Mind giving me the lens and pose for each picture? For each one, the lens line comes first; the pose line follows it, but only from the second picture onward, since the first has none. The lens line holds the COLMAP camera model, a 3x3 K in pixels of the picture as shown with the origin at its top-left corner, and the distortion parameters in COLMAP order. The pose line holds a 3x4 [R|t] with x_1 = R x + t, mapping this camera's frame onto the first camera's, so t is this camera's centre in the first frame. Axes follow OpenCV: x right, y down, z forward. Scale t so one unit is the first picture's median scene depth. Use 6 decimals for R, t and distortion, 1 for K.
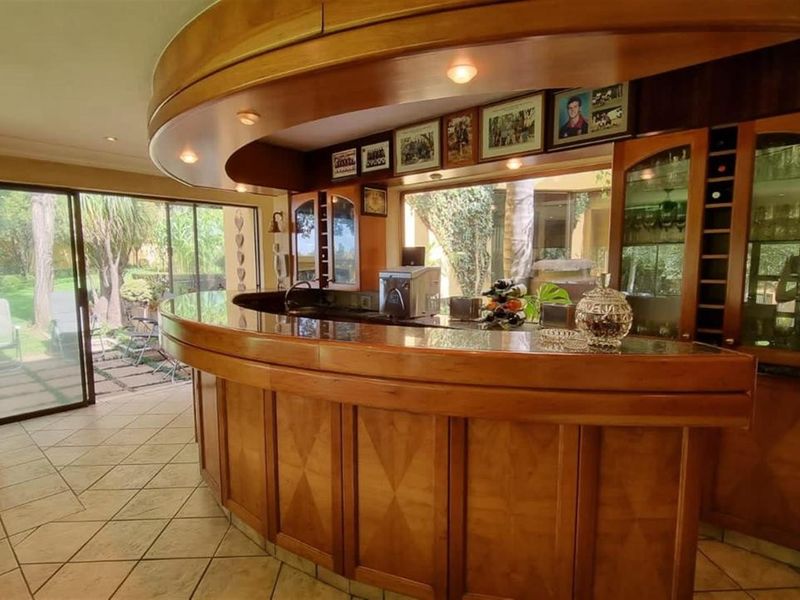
lens RADIAL K [[442.5, 0, 400.0], [0, 442.5, 300.0], [0, 0, 1]] dist [-0.002931, -0.000388]
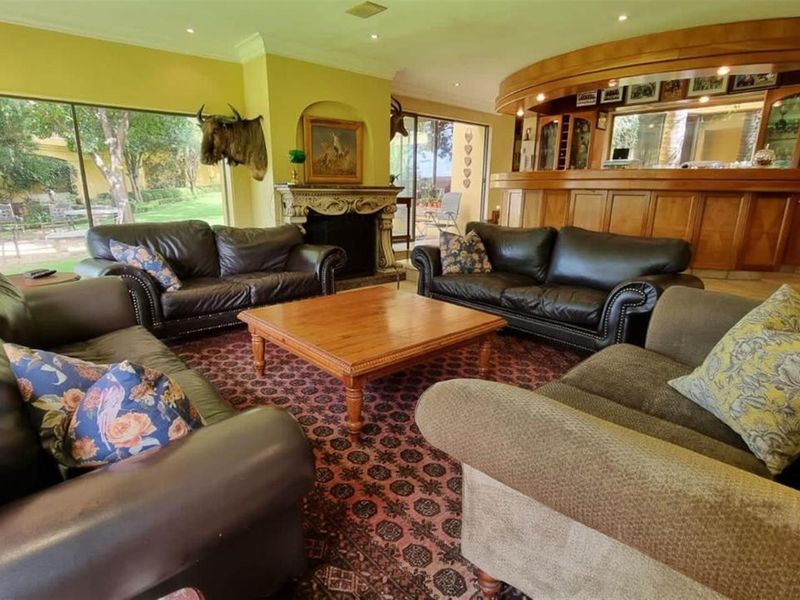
lens RADIAL K [[442.5, 0, 400.0], [0, 442.5, 300.0], [0, 0, 1]] dist [-0.002931, -0.000388]
pose [[0.991553, 0.044761, -0.121736, -0.659765], [-0.025306, 0.987290, 0.156901, 0.241271], [0.127212, -0.152495, 0.980083, -0.997026]]
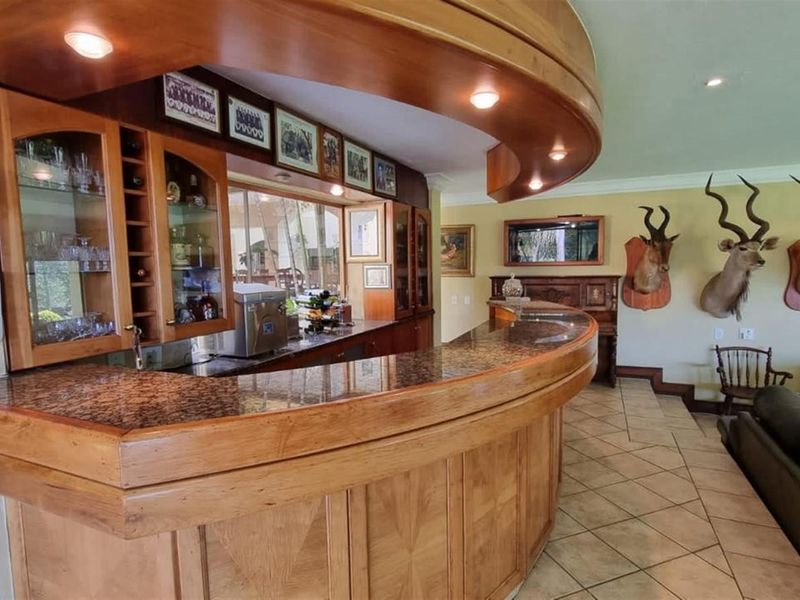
lens RADIAL K [[442.5, 0, 400.0], [0, 442.5, 300.0], [0, 0, 1]] dist [-0.002931, -0.000388]
pose [[-0.292786, -0.068267, 0.953738, -0.799712], [0.107978, 0.988707, 0.103918, -0.103985], [-0.950061, 0.133408, -0.282109, 1.026782]]
